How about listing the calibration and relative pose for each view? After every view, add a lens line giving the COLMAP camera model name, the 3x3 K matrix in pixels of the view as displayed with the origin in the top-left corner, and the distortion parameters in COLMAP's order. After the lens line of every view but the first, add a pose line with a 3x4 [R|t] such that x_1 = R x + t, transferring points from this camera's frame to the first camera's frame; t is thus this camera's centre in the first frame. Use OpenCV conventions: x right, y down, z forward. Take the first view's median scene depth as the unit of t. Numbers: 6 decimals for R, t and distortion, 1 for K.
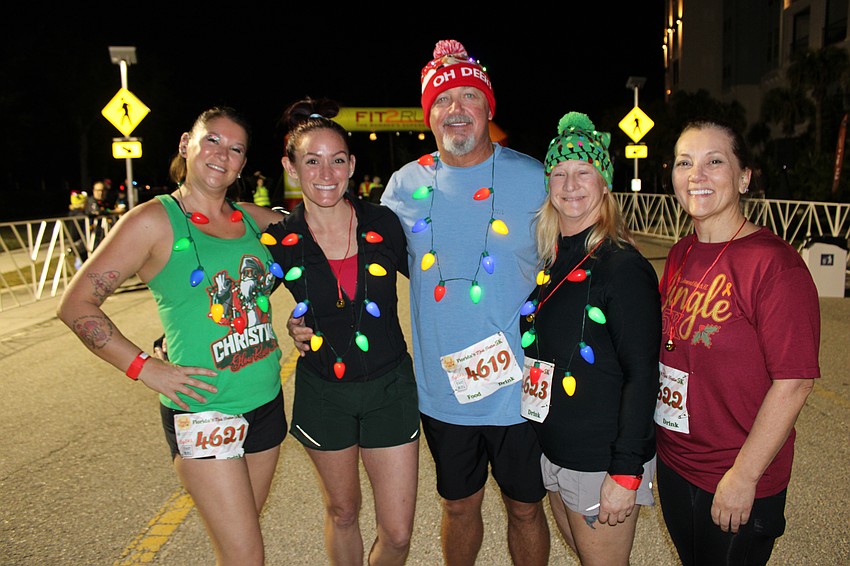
lens RADIAL K [[667.0, 0, 425.0], [0, 667.0, 283.0], [0, 0, 1]] dist [-0.168773, 0.112500]
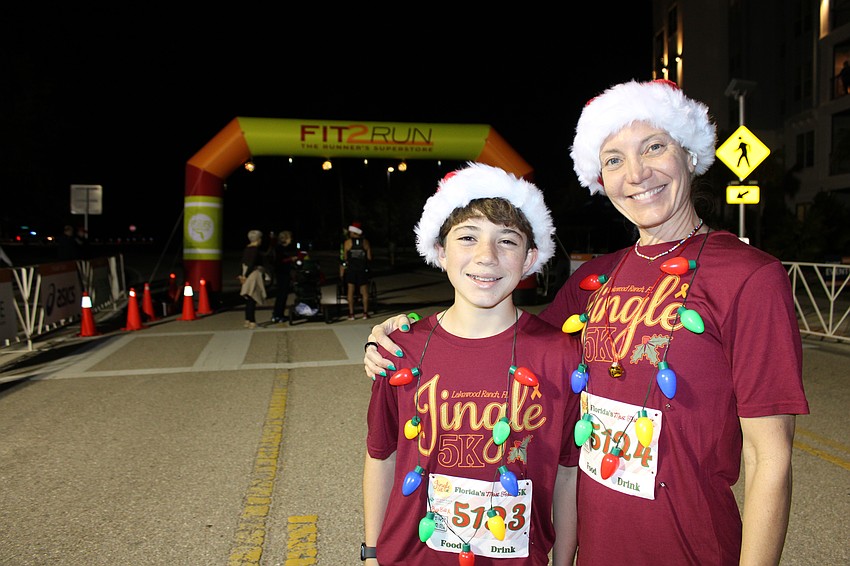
lens RADIAL K [[667.0, 0, 425.0], [0, 667.0, 283.0], [0, 0, 1]] dist [-0.168773, 0.112500]
pose [[0.997350, 0.012180, 0.071729, -0.029010], [-0.006239, 0.996573, -0.082480, -0.056150], [-0.072488, 0.081814, 0.994008, 0.369718]]
